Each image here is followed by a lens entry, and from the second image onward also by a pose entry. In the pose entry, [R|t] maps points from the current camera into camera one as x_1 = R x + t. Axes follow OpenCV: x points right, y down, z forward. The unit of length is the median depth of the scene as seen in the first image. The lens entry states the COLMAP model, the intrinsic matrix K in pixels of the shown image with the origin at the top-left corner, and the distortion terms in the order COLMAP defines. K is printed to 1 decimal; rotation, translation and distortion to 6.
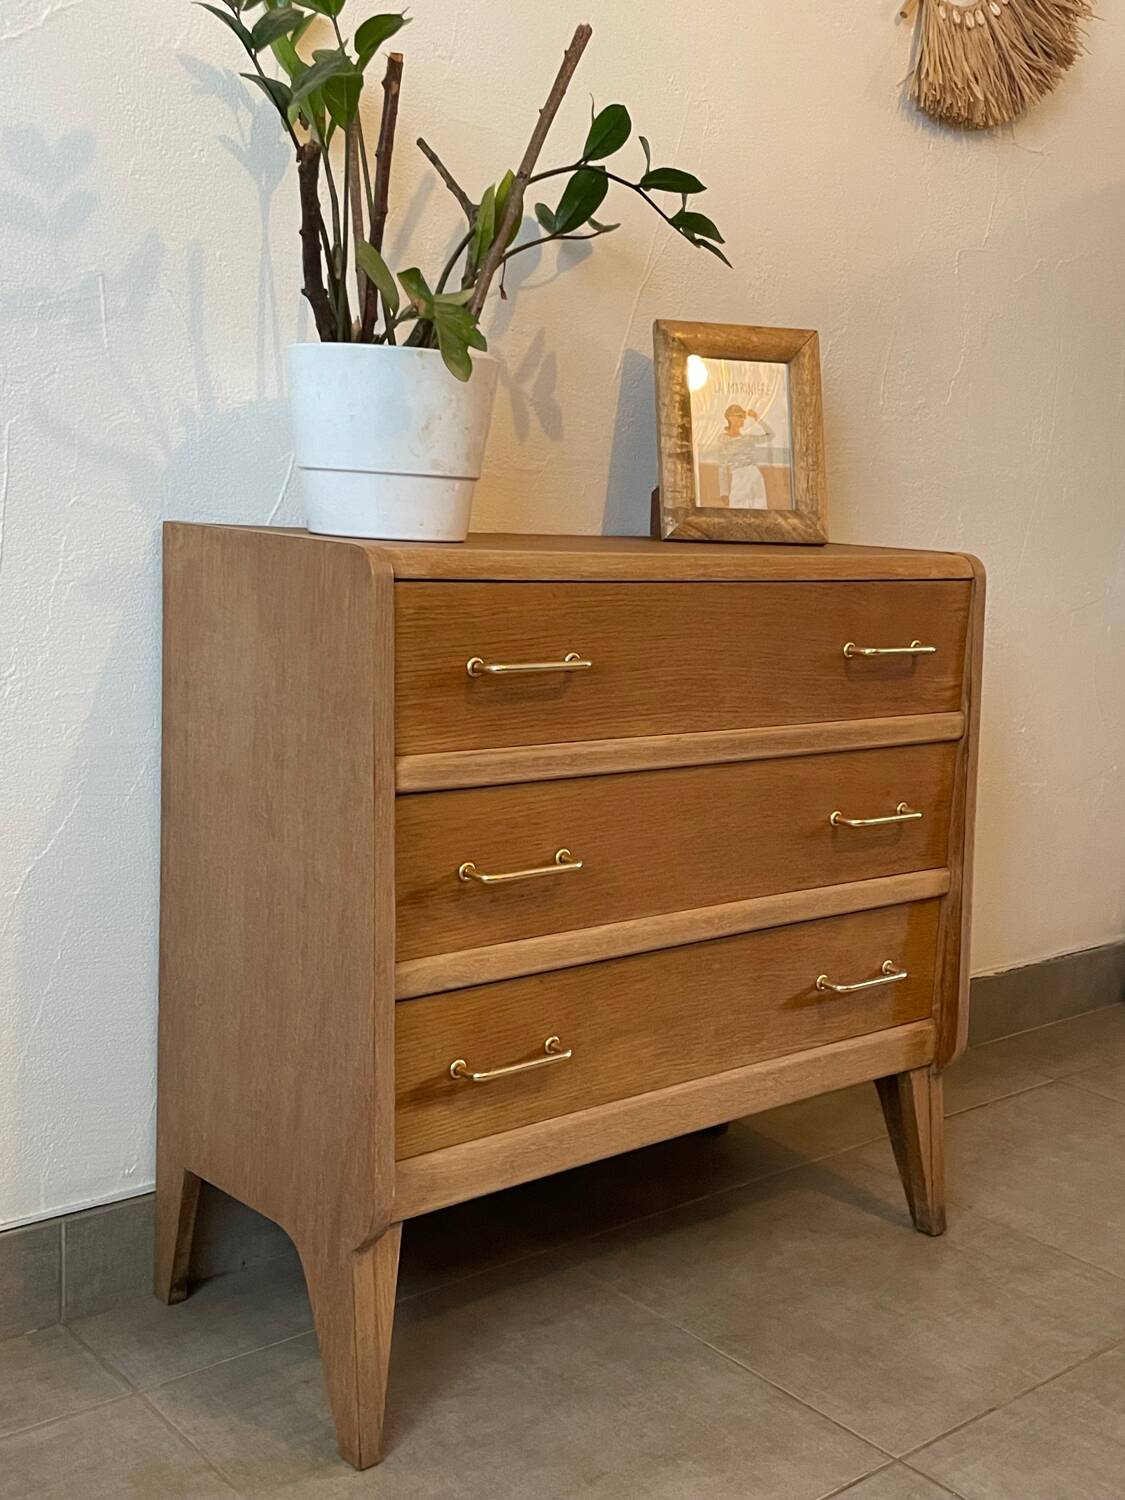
lens RADIAL K [[1657.0, 0, 575.0], [0, 1657.0, 766.7], [0, 0, 1]] dist [0.123185, -0.225143]
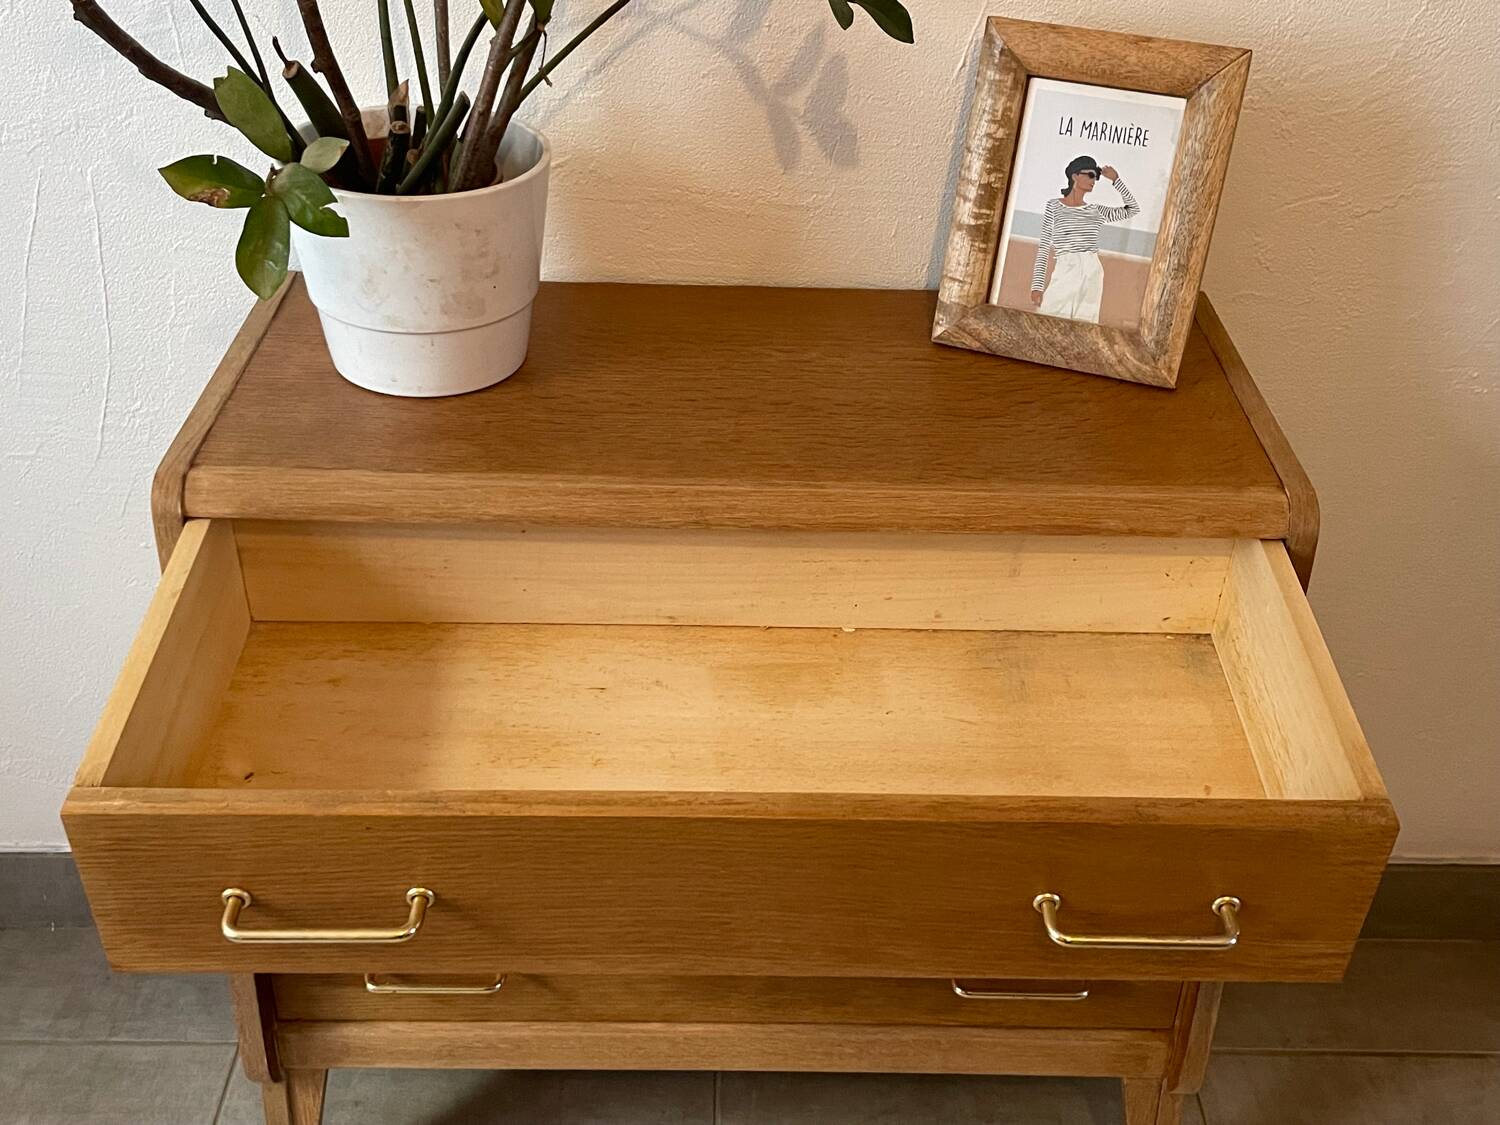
lens RADIAL K [[1657.0, 0, 766.0], [0, 1657.0, 538.2], [0, 0, 1]] dist [0.123185, -0.225143]
pose [[0.769496, 0.319694, -0.552875, 0.498554], [-0.098070, 0.914574, 0.392348, -0.391551], [0.631077, -0.247690, 0.735114, 0.462151]]
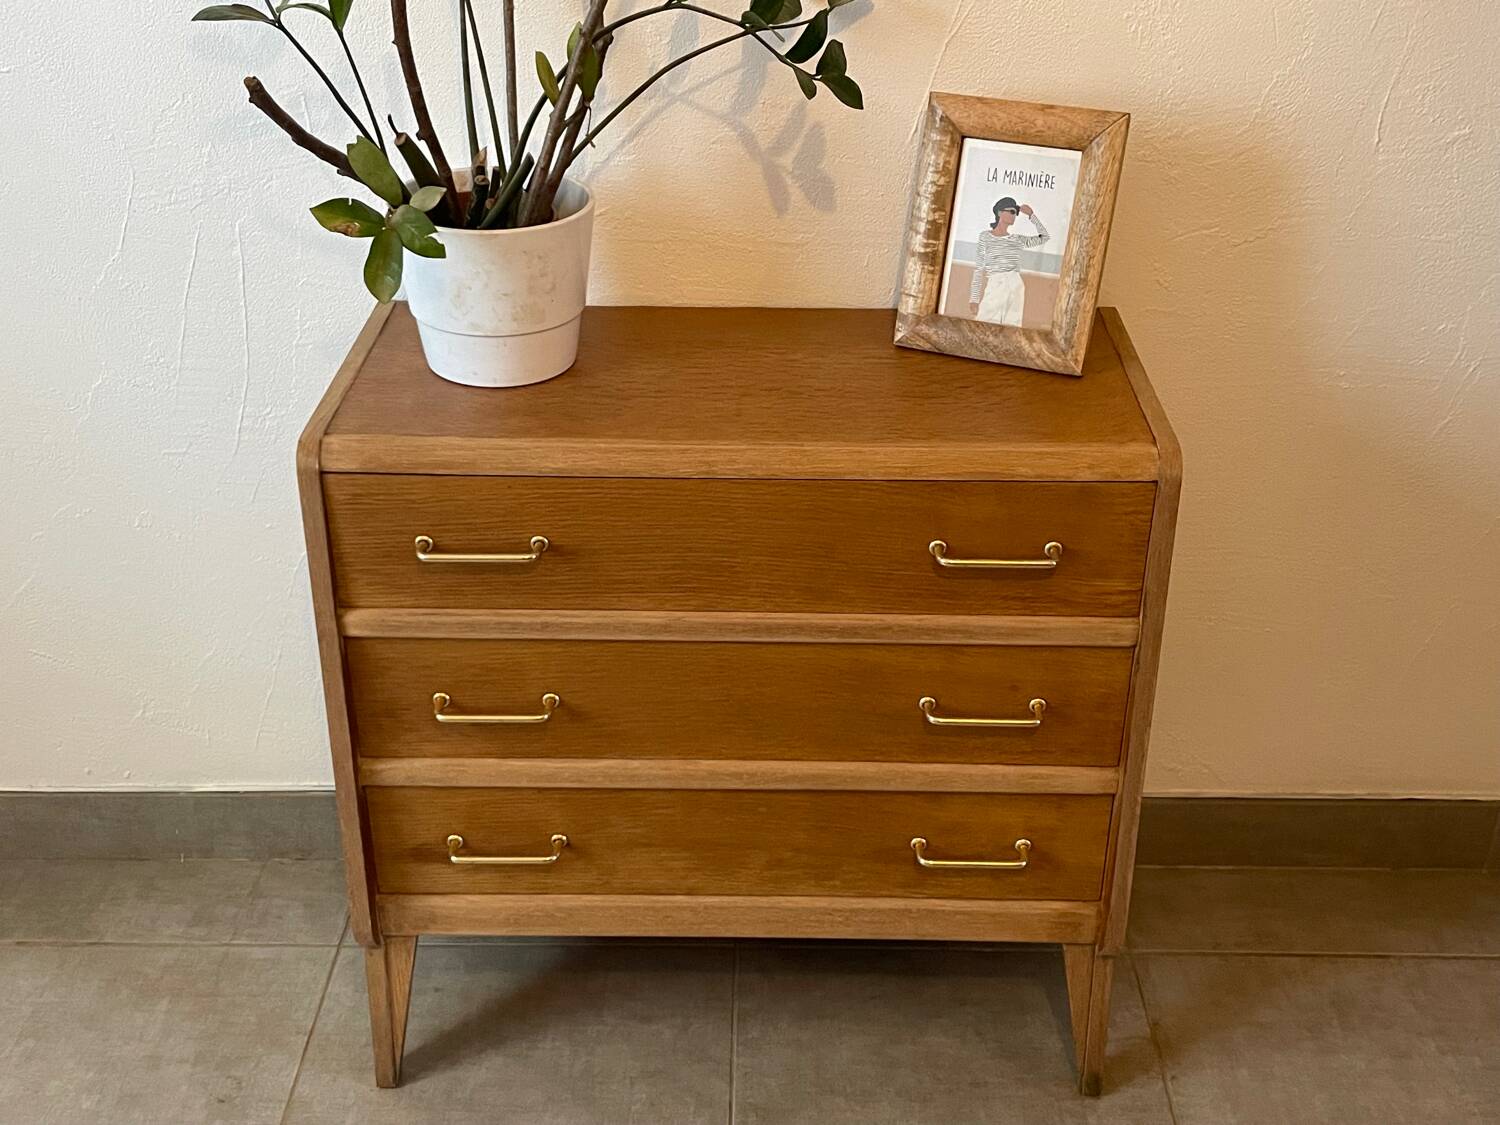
lens RADIAL K [[1647.9, 0, 764.5], [0, 1647.9, 530.6], [0, 0, 1]] dist [0.144447, -0.329005]
pose [[0.756439, 0.279951, -0.591124, 0.665998], [-0.079755, 0.936506, 0.341461, -0.405329], [0.649184, -0.211149, 0.730737, 0.301323]]
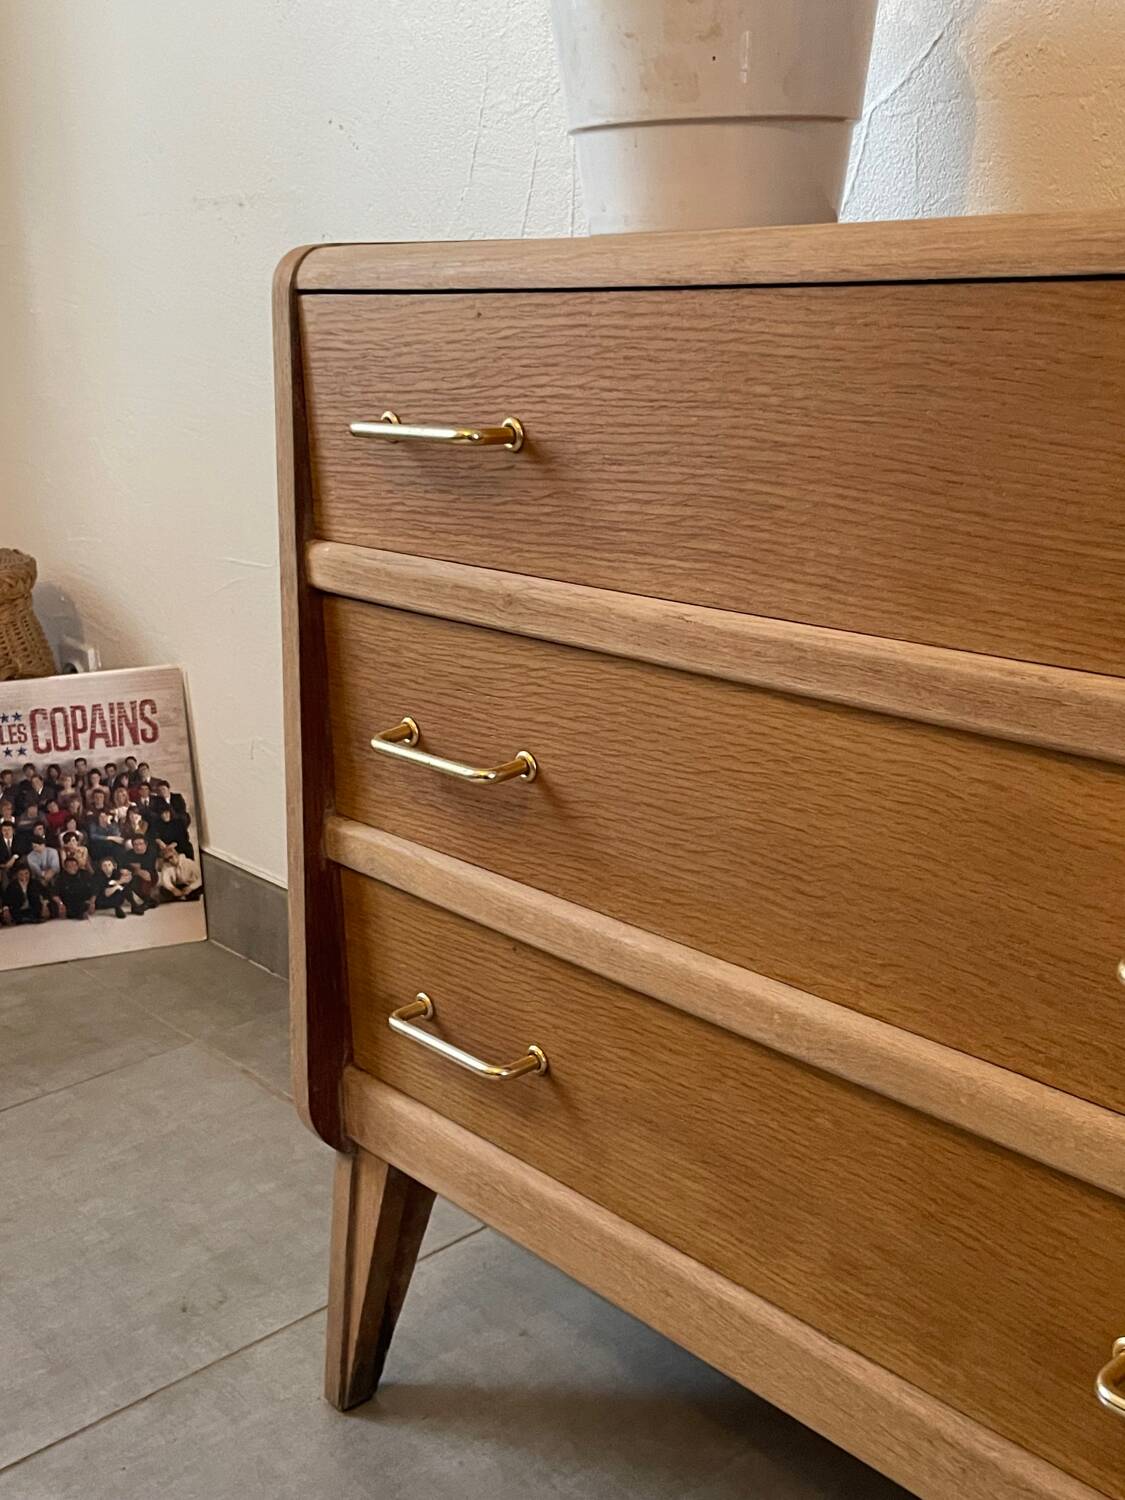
lens RADIAL K [[1666.5, 0, 558.0], [0, 1666.5, 747.9], [0, 0, 1]] dist [0.115023, -0.203316]
pose [[0.016966, 0.226714, -0.973814, 0.547045], [-0.136838, 0.965316, 0.222351, -0.082661], [0.990448, 0.129482, 0.047400, 0.921701]]
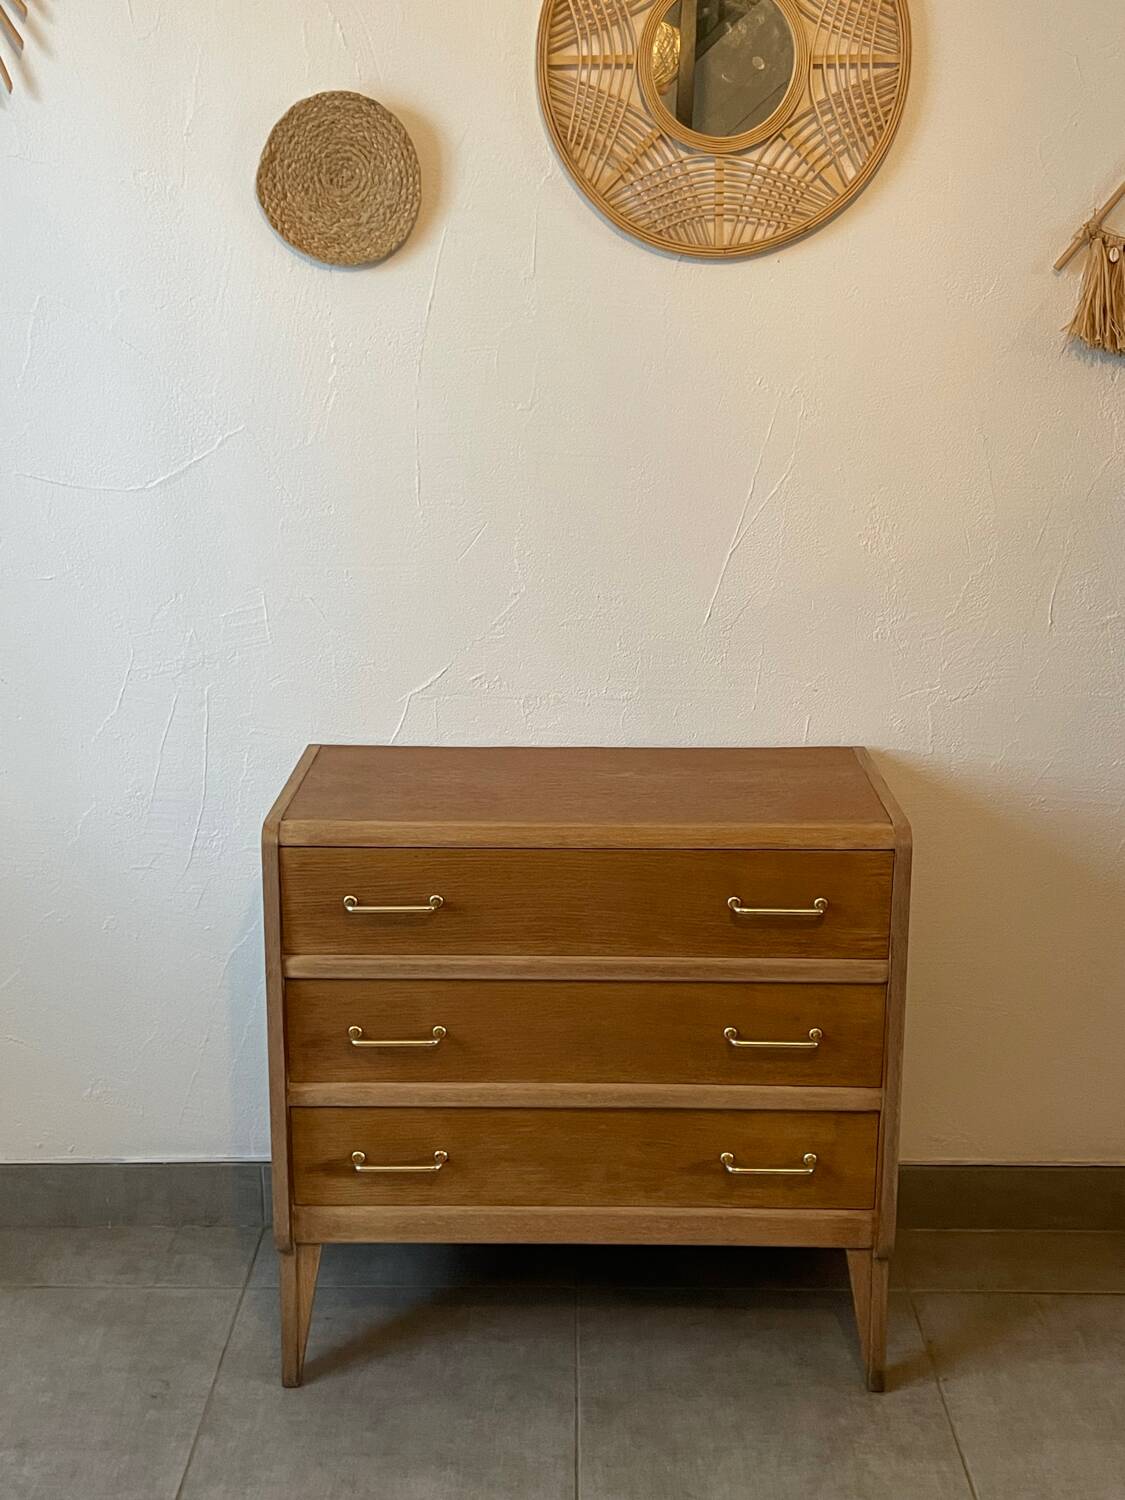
lens RADIAL K [[1647.9, 0, 561.8], [0, 1647.9, 736.8], [0, 0, 1]] dist [0.144447, -0.329005]
pose [[0.754546, 0.134572, -0.642300, 0.884557], [-0.074665, 0.989998, 0.119707, -0.347395], [0.651985, -0.042367, 0.757047, 0.011382]]
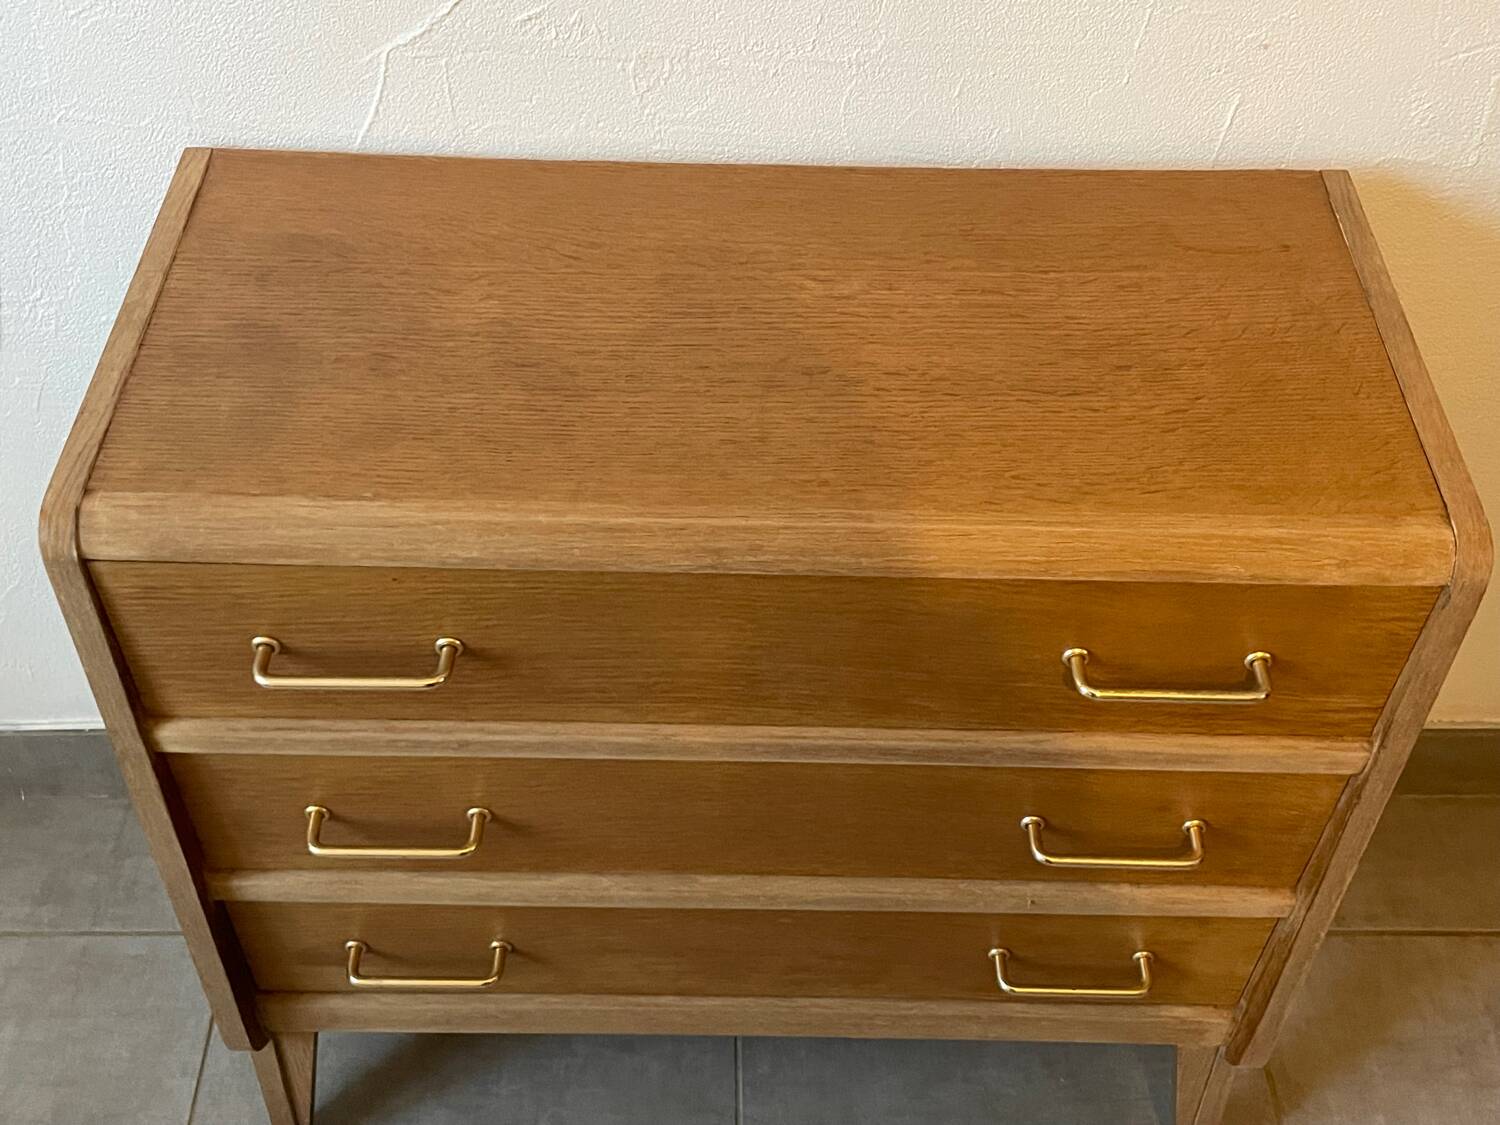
lens RADIAL K [[1666.5, 0, 743.2], [0, 1666.5, 555.4], [0, 0, 1]] dist [0.115023, -0.203316]
pose [[0.758573, 0.456254, -0.465186, 0.354078], [-0.090313, 0.780659, 0.618398, -0.478194], [0.645298, -0.427088, 0.633393, 0.611763]]
